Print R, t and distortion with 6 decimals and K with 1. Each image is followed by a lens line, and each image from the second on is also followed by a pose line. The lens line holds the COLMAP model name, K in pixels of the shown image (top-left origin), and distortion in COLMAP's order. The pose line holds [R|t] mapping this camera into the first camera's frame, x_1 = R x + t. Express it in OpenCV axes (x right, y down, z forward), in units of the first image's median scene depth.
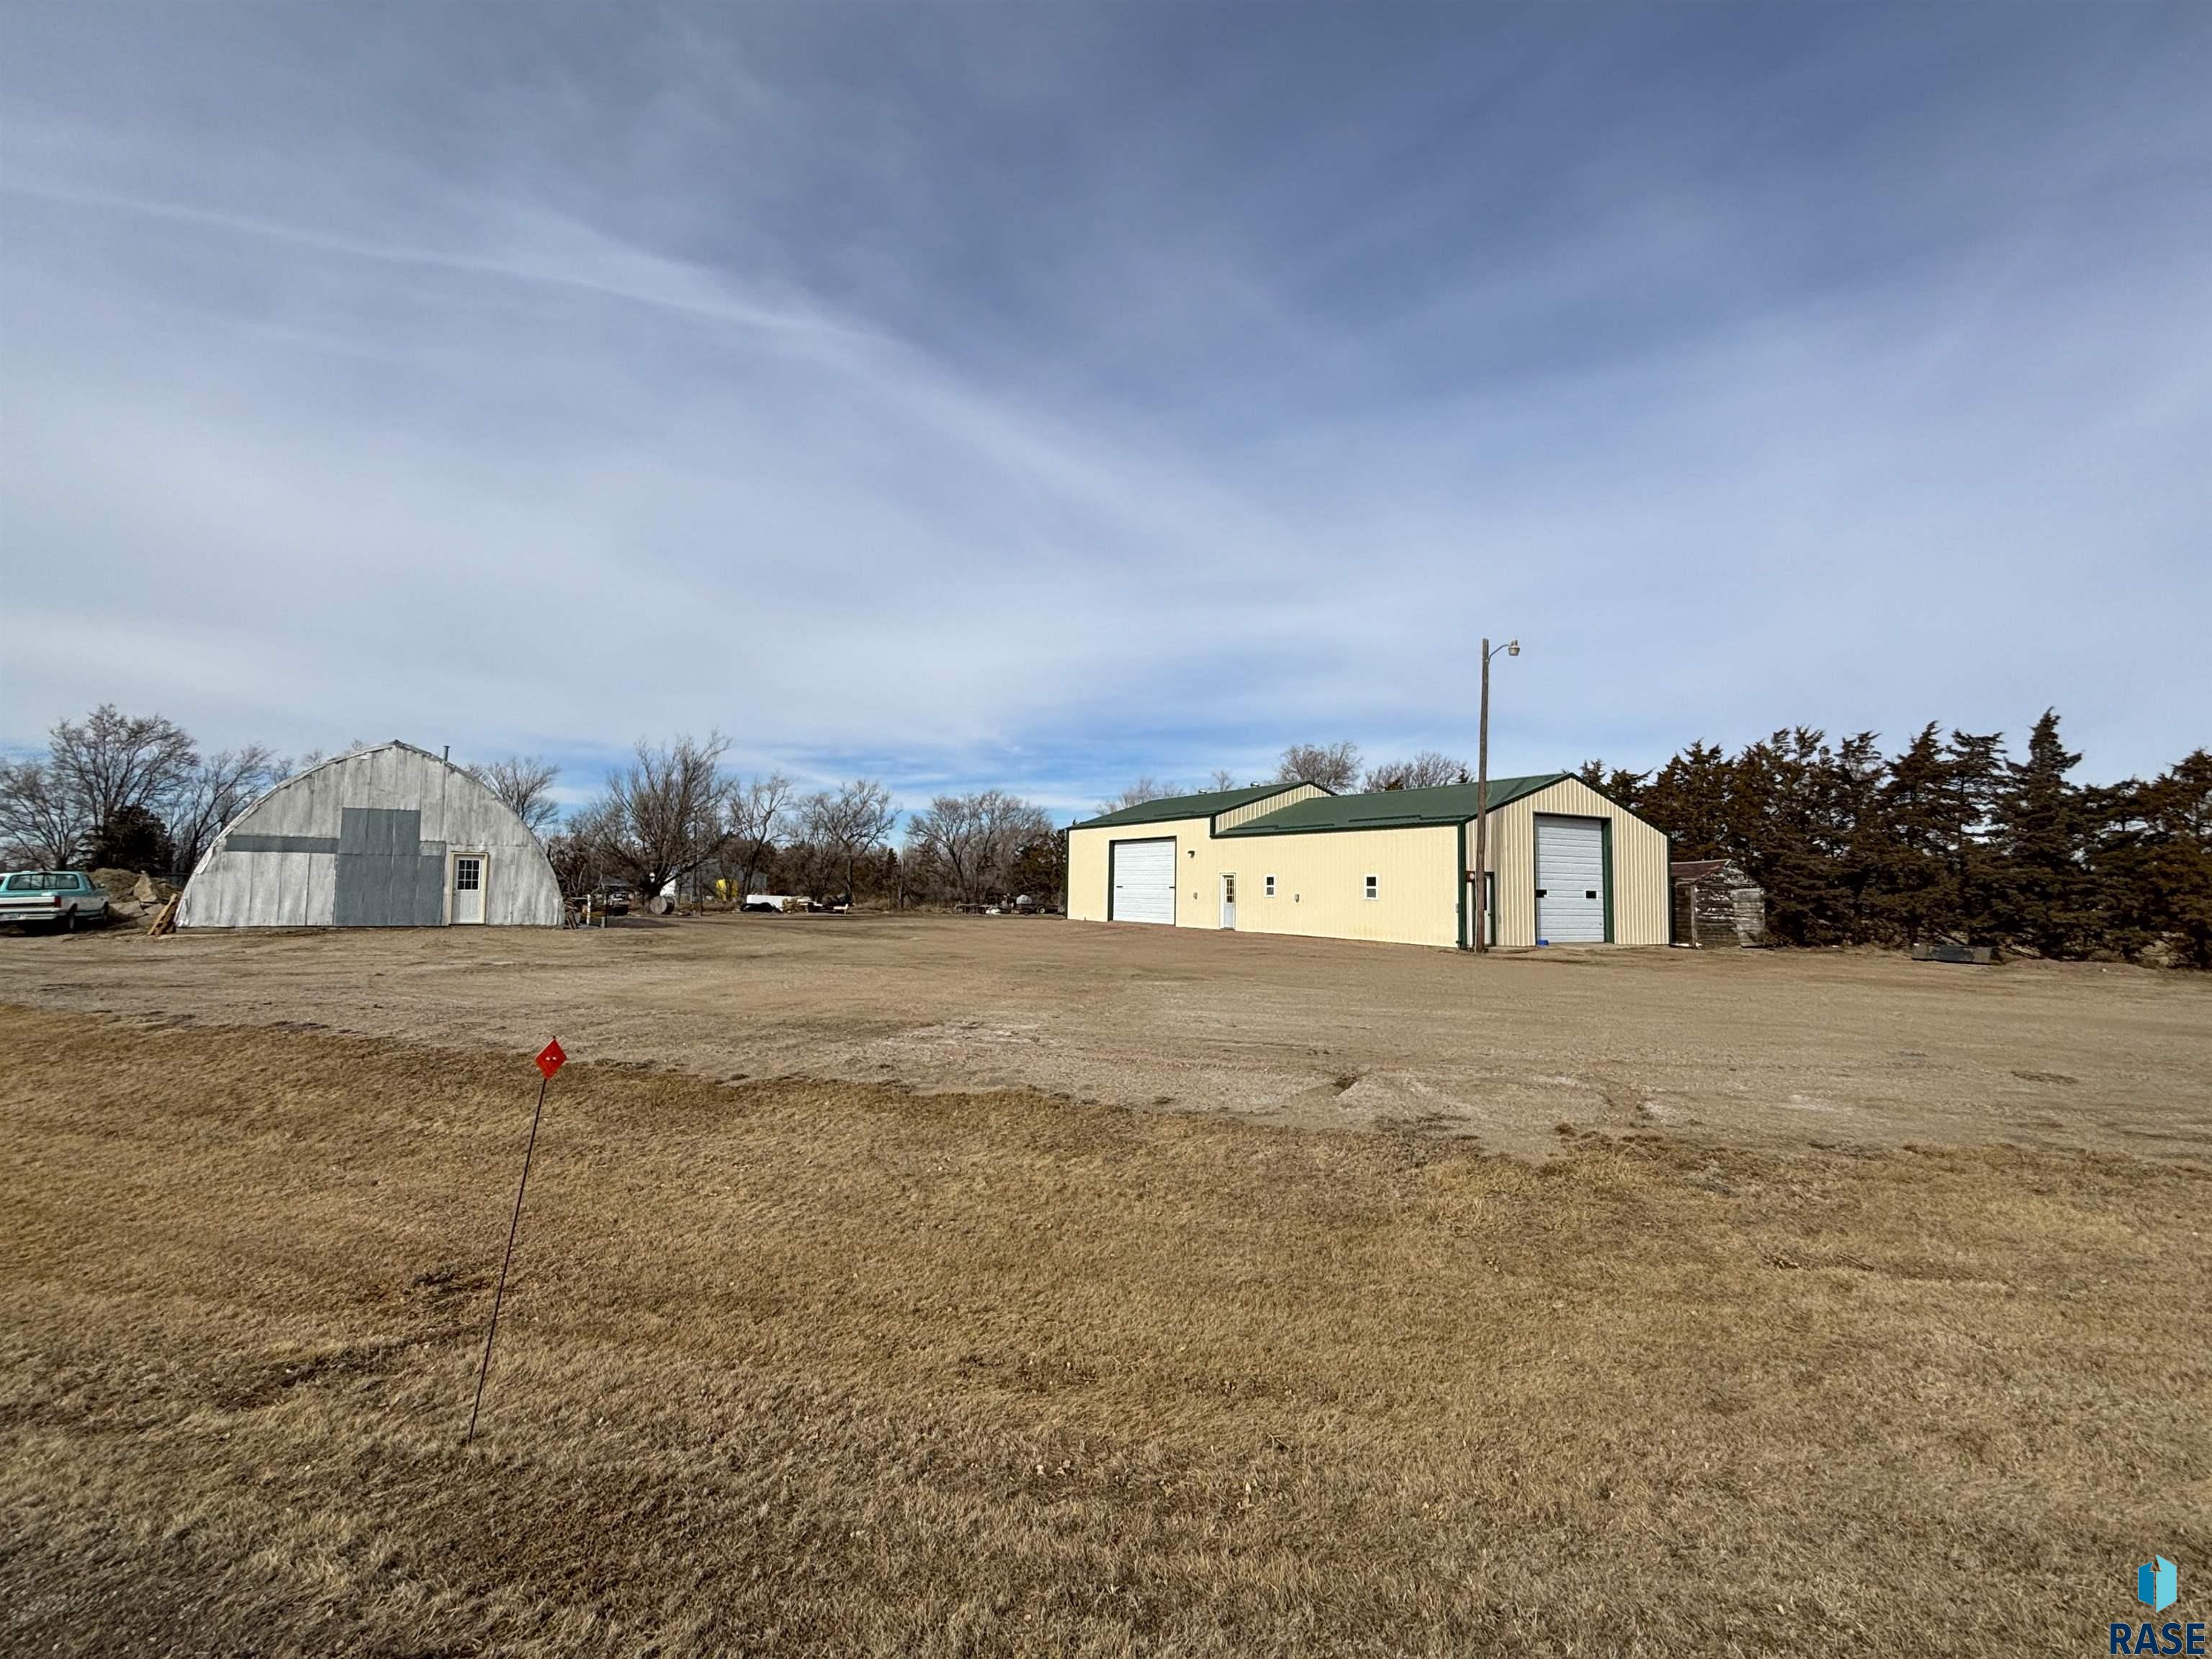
lens RADIAL K [[1043.9, 0, 1101.7], [0, 1043.9, 821.1], [0, 0, 1]] dist [0.002652, -0.000816]
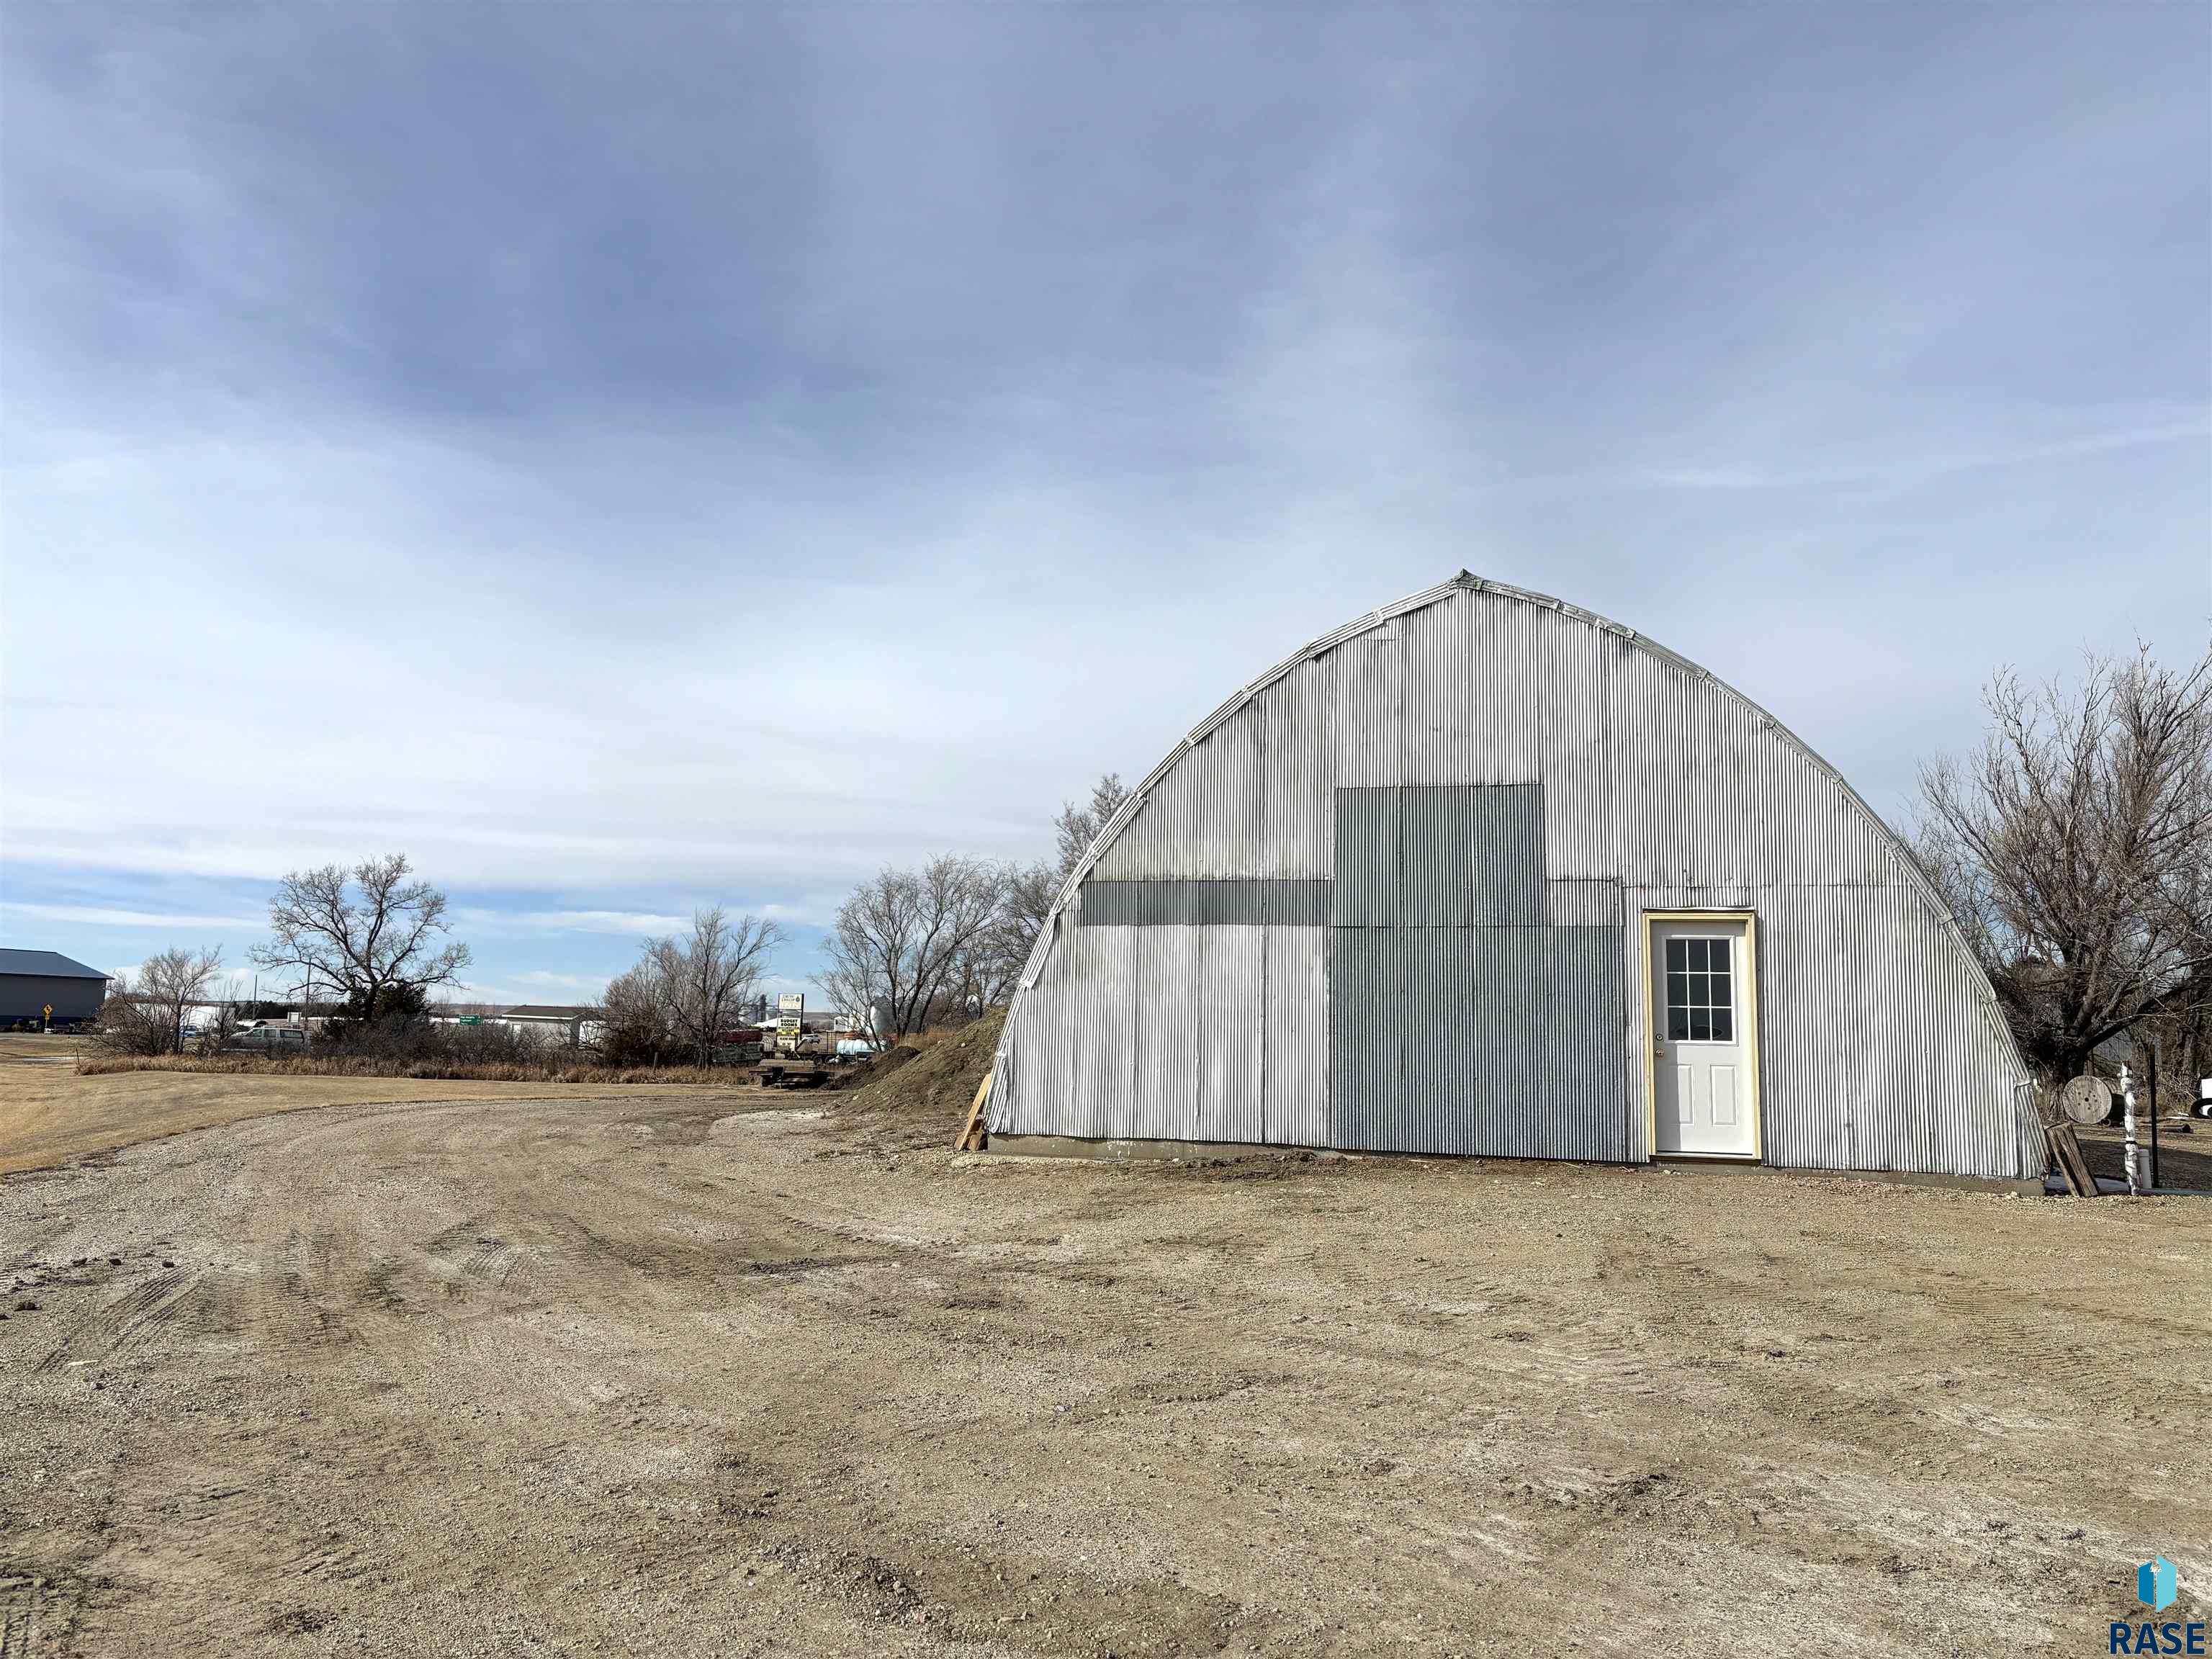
lens RADIAL K [[1659.1, 0, 1072.4], [0, 1659.1, 842.2], [0, 0, 1]] dist [0.047701, -0.027919]
pose [[0.669423, -0.085948, -0.737893, -0.348512], [0.036413, 0.995887, -0.082963, 0.040147], [0.741988, 0.028668, 0.669800, 0.516571]]
